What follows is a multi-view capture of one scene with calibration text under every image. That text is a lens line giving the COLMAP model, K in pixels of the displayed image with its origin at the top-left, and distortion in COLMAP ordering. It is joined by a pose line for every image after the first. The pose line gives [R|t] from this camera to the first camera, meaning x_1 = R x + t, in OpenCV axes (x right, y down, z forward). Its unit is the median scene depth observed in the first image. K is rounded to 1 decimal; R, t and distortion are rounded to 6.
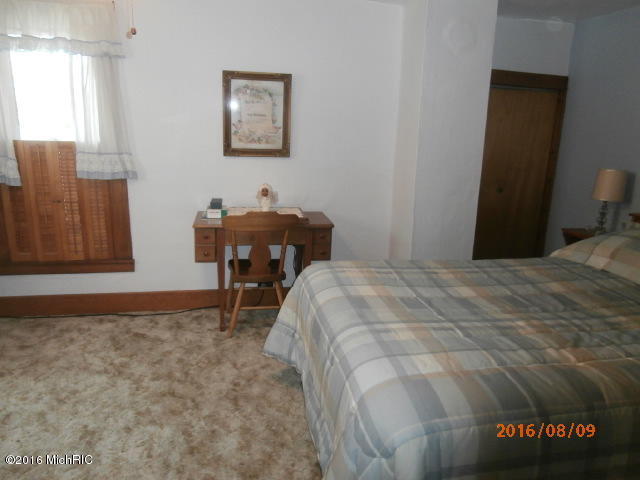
lens RADIAL K [[460.1, 0, 324.4], [0, 460.1, 237.2], [0, 0, 1]] dist [0.006084, 0.002800]
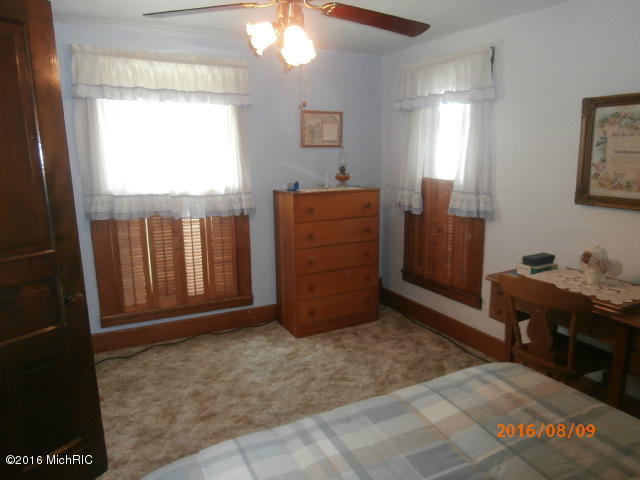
lens RADIAL K [[458.0, 0, 320.0], [0, 458.0, 251.7], [0, 0, 1]] dist [-0.067585, 0.000610]
pose [[0.275408, 0.179229, -0.944472, 0.423564], [-0.191037, 0.973076, 0.128951, -0.116023], [0.942155, 0.144915, 0.302232, 0.377028]]
